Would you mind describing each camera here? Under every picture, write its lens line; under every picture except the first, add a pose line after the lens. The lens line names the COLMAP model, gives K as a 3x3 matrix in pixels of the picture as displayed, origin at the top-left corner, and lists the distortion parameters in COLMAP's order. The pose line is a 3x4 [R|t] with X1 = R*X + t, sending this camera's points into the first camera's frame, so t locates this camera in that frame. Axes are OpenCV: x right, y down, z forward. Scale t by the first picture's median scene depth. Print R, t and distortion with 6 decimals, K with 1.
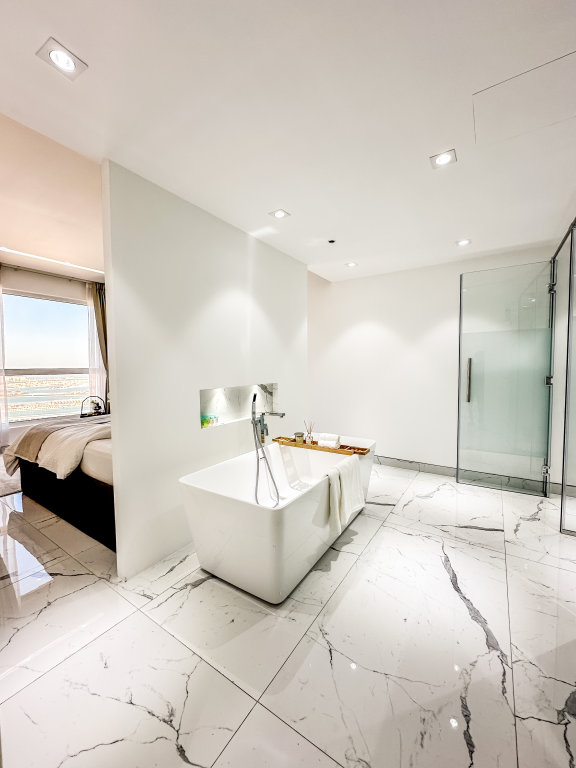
lens RADIAL K [[306.4, 0, 288.6], [0, 306.4, 382.6], [0, 0, 1]] dist [-0.003182, -0.000069]
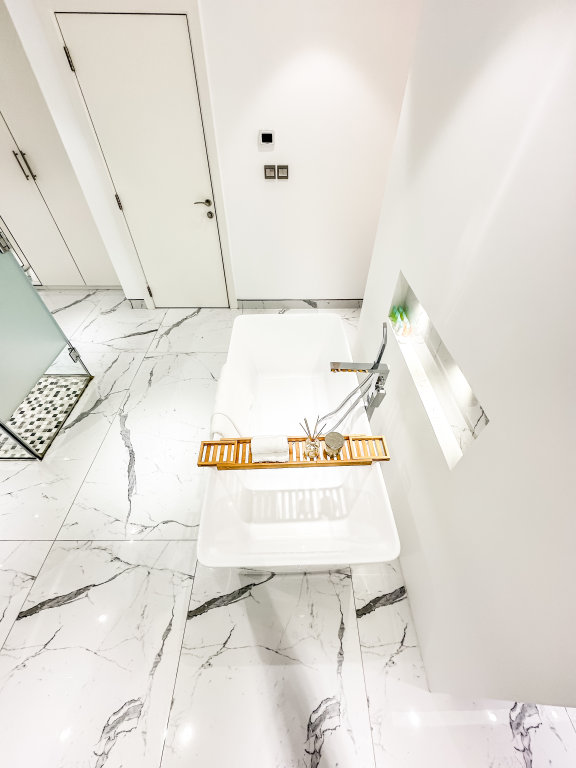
lens RADIAL K [[306.4, 0, 289.7], [0, 306.4, 383.1], [0, 0, 1]] dist [-0.003182, -0.000069]
pose [[-0.825544, 0.409159, -0.388672, 0.260989], [-0.021998, 0.664868, 0.746637, -0.277751], [0.563908, 0.624932, -0.539877, 1.209056]]
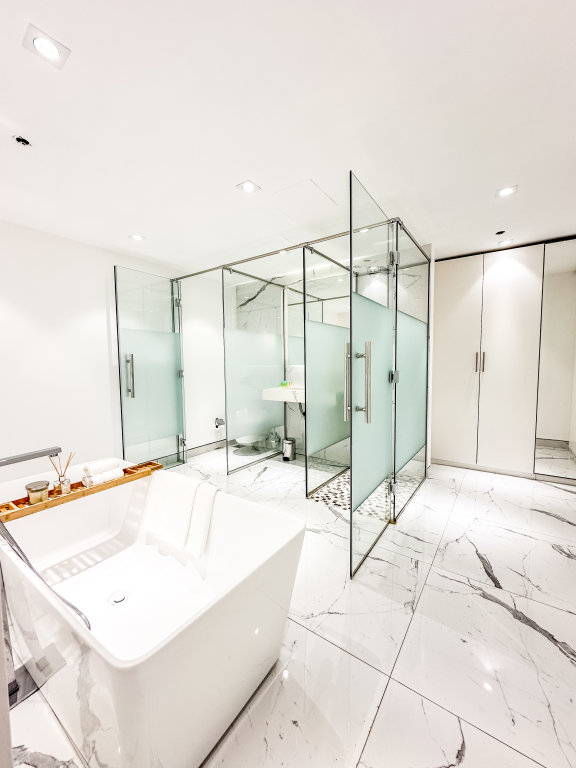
lens RADIAL K [[306.4, 0, 288.4], [0, 306.4, 383.8], [0, 0, 1]] dist [-0.003182, -0.000069]
pose [[0.030596, -0.056542, 0.997931, -0.483426], [0.057369, 0.996852, 0.054722, -0.009797], [-0.997884, 0.055576, 0.033743, 0.556240]]
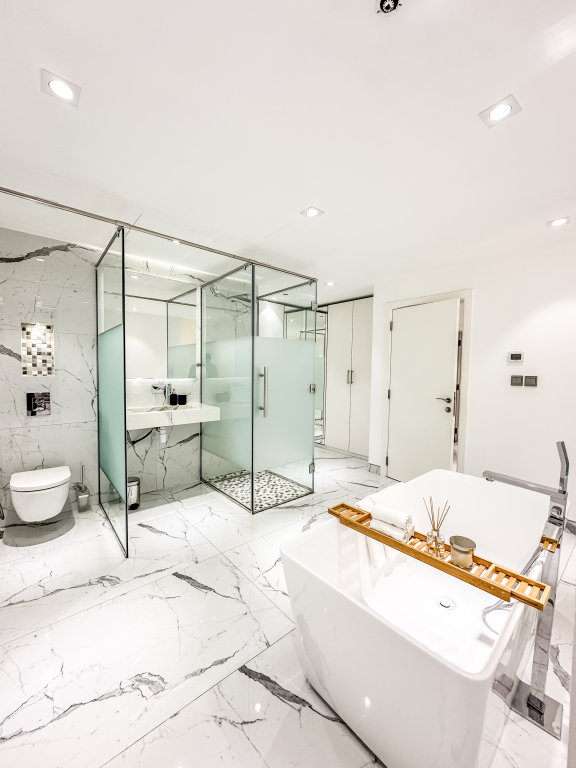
lens RADIAL K [[306.4, 0, 289.5], [0, 306.4, 382.4], [0, 0, 1]] dist [-0.003182, -0.000069]
pose [[-0.963831, -0.014851, 0.266101, 0.162247], [0.007971, 0.996394, 0.084477, -0.096380], [-0.266396, 0.083542, -0.960236, 1.502532]]
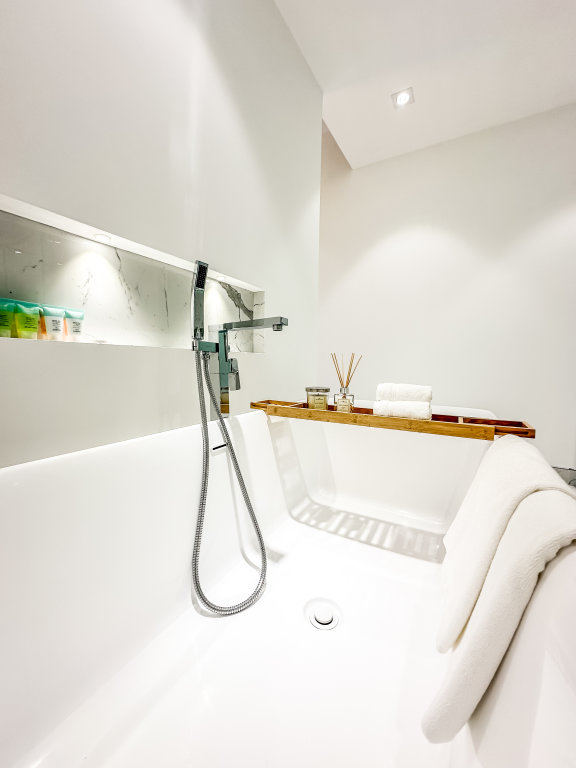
lens RADIAL K [[306.4, 0, 287.1], [0, 306.4, 385.6], [0, 0, 1]] dist [-0.003182, -0.000069]
pose [[0.998193, 0.020401, 0.056525, -0.029281], [-0.021985, 0.999379, 0.027547, 0.157301], [-0.055928, -0.028740, 0.998021, 0.619491]]
